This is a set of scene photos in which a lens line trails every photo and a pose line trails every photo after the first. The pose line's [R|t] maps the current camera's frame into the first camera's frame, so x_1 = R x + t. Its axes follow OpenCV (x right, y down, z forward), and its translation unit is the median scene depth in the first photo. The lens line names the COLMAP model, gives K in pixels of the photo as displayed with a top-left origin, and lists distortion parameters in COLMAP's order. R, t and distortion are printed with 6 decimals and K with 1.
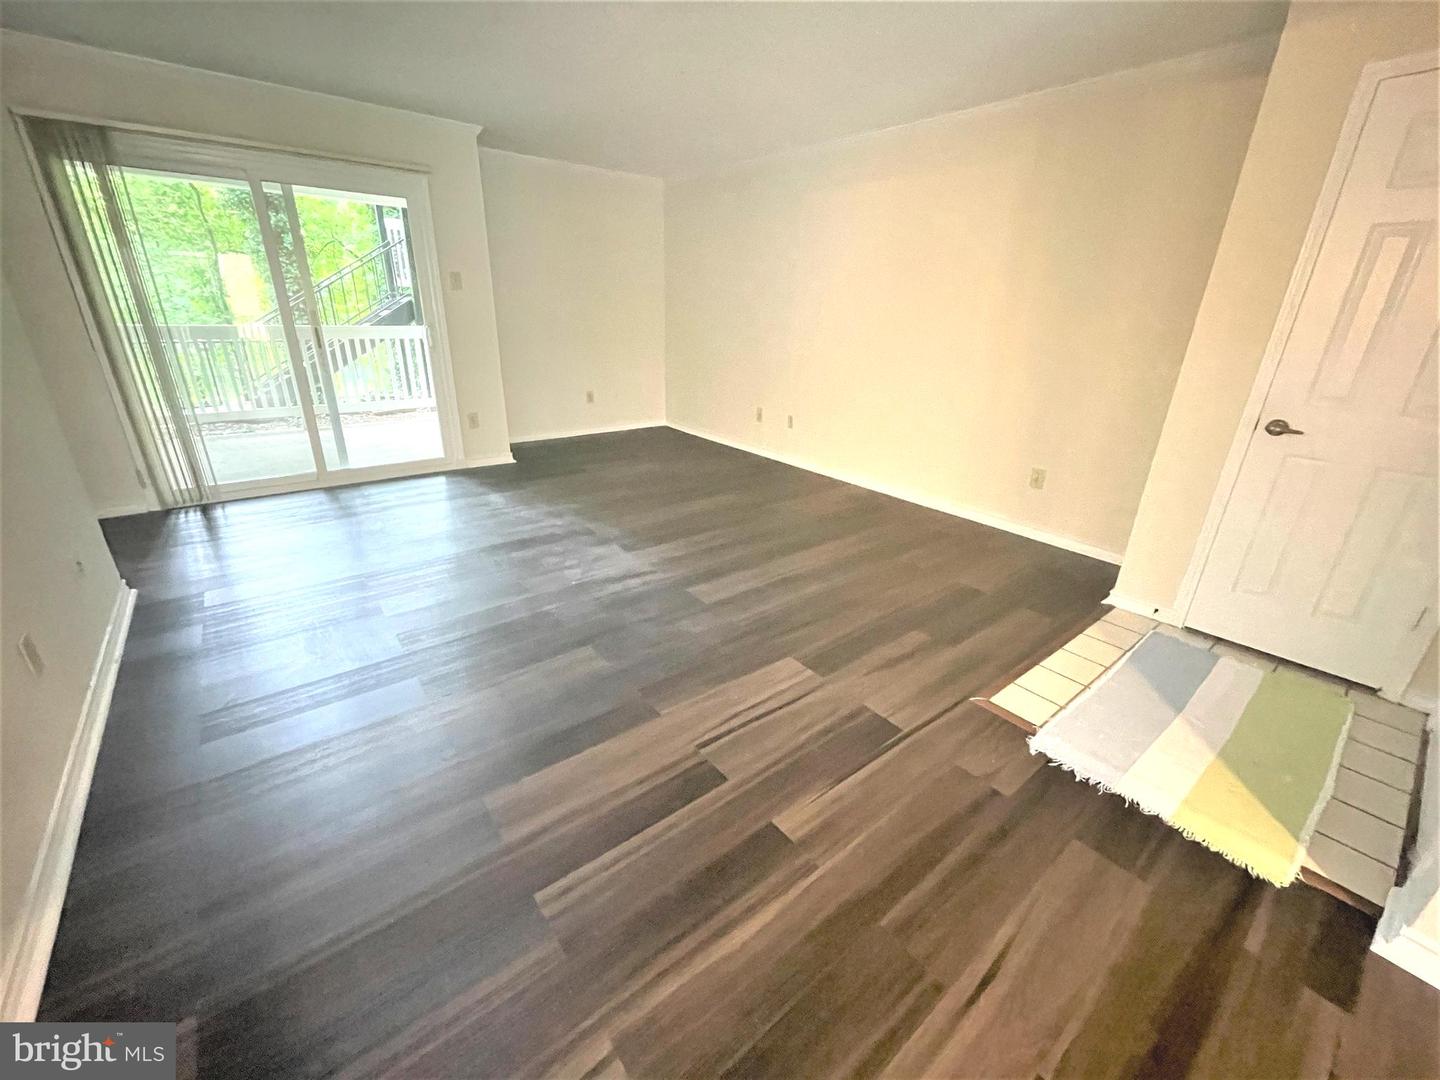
lens RADIAL K [[584.7, 0, 721.5], [0, 584.7, 533.8], [0, 0, 1]] dist [-0.006122, 0.002776]
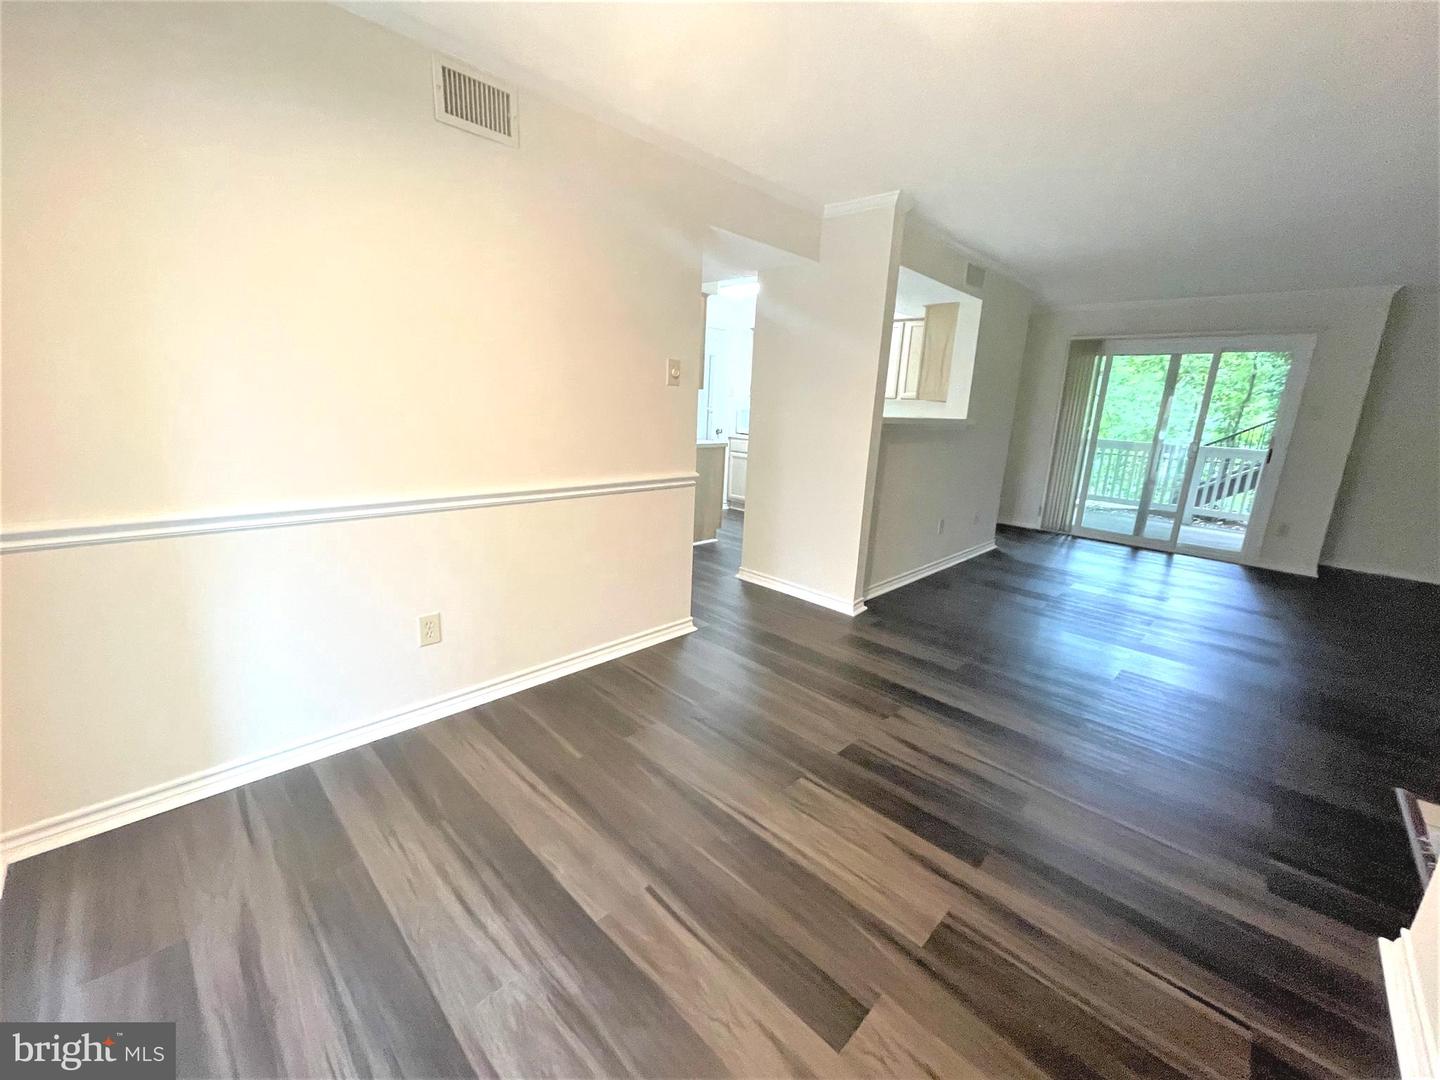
lens RADIAL K [[584.7, 0, 716.8], [0, 584.7, 538.6], [0, 0, 1]] dist [-0.006122, 0.002776]
pose [[0.121557, 0.208376, -0.970465, 0.878644], [-0.399632, 0.905244, 0.144315, 0.159077], [0.908580, 0.370286, 0.193313, -0.334529]]
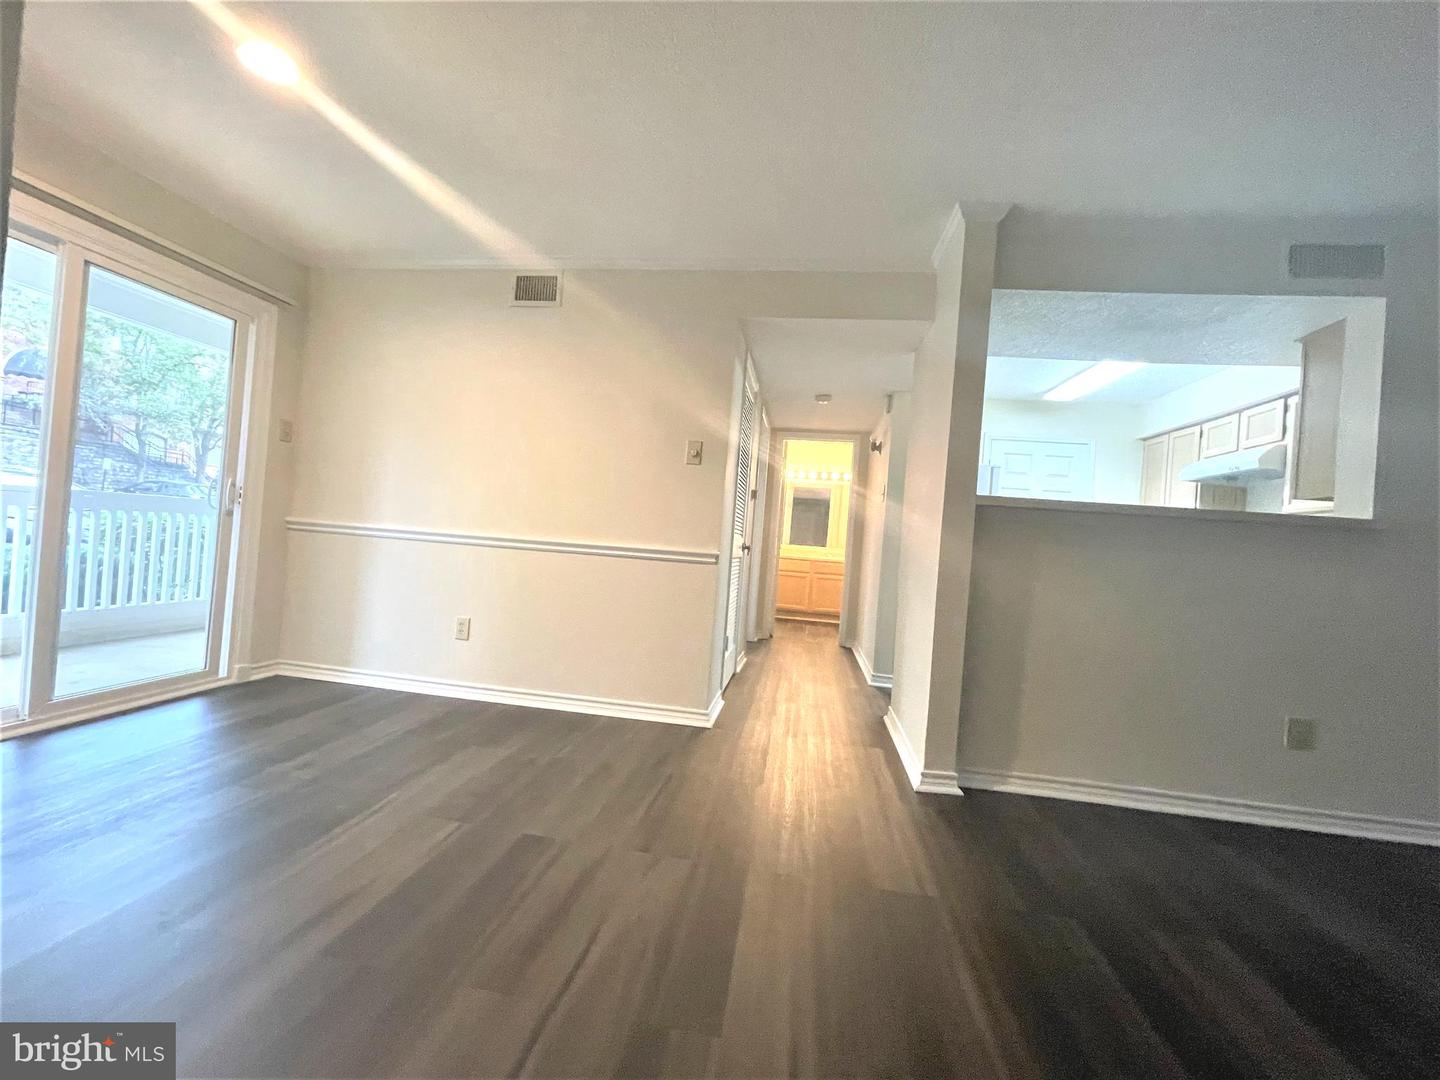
lens RADIAL K [[584.7, 0, 717.2], [0, 584.7, 533.3], [0, 0, 1]] dist [-0.006122, 0.002776]
pose [[-0.727163, -0.091098, -0.680394, 0.511436], [-0.337963, 0.910223, 0.239323, -0.061121], [0.597508, 0.403975, -0.692668, 0.510524]]
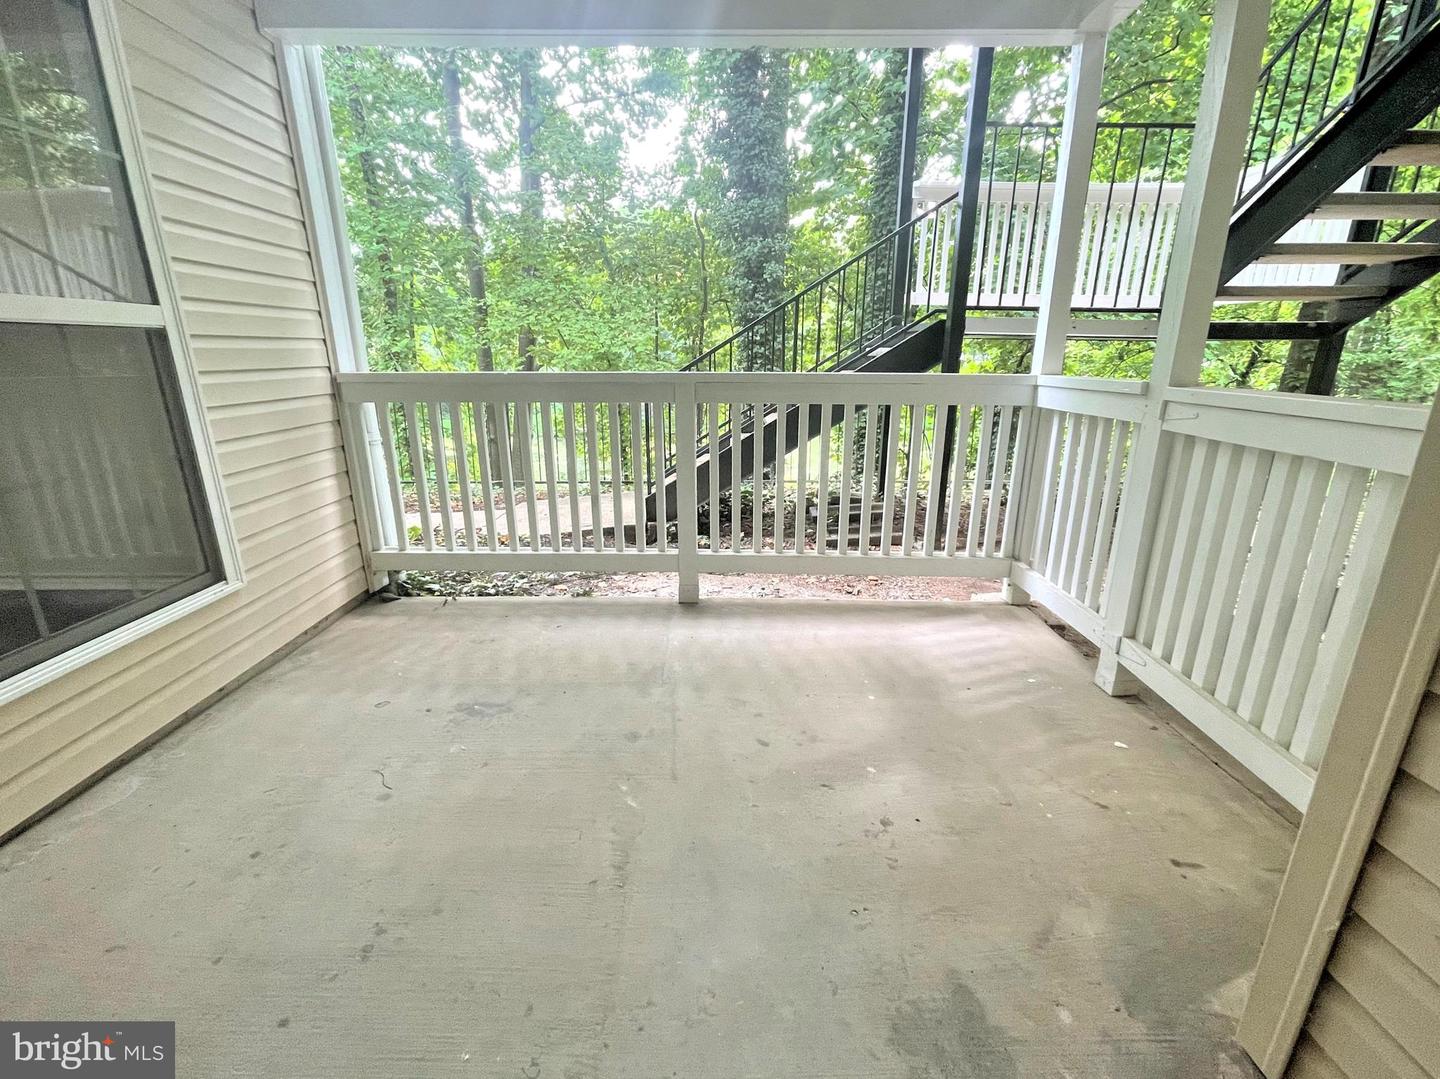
lens RADIAL K [[584.7, 0, 719.8], [0, 584.7, 540.1], [0, 0, 1]] dist [-0.006122, 0.002776]
pose [[0.784262, 0.136900, -0.605137, -1.552731], [-0.202677, 0.978373, -0.041333, -0.542572], [0.586392, 0.155063, 0.795047, 2.052190]]
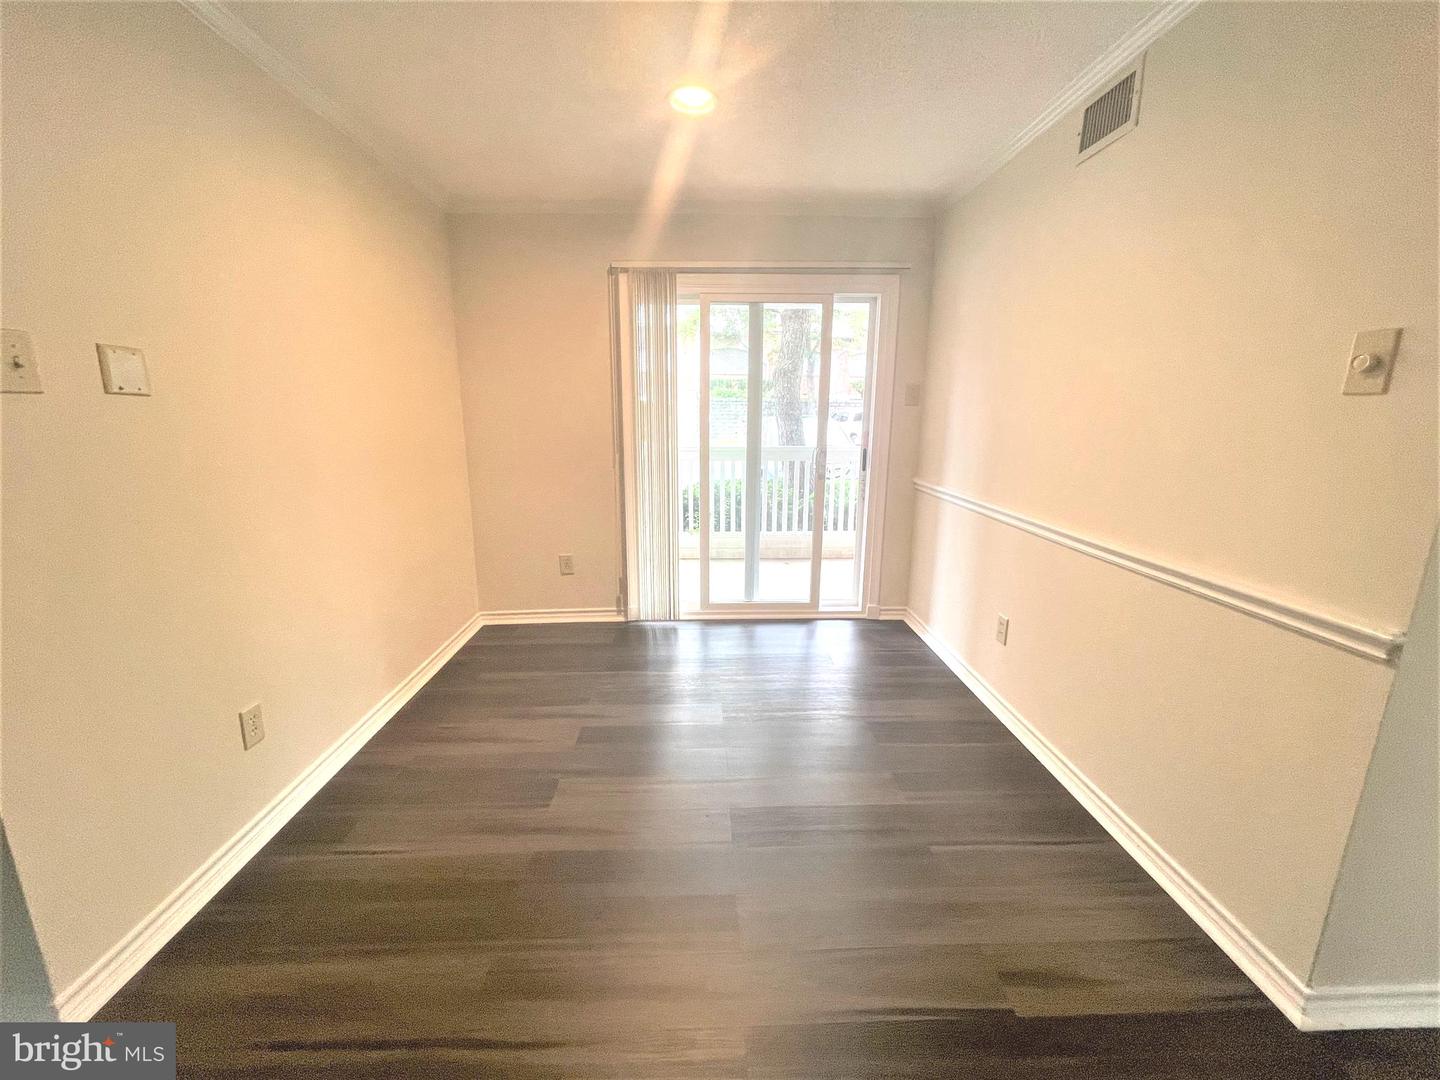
lens RADIAL K [[584.7, 0, 717.0], [0, 584.7, 532.9], [0, 0, 1]] dist [-0.006122, 0.002776]
pose [[-0.797145, -0.163851, 0.581131, -0.063064], [0.185656, 0.849330, 0.494137, -0.107176], [-0.574537, 0.501789, -0.646619, 0.264878]]
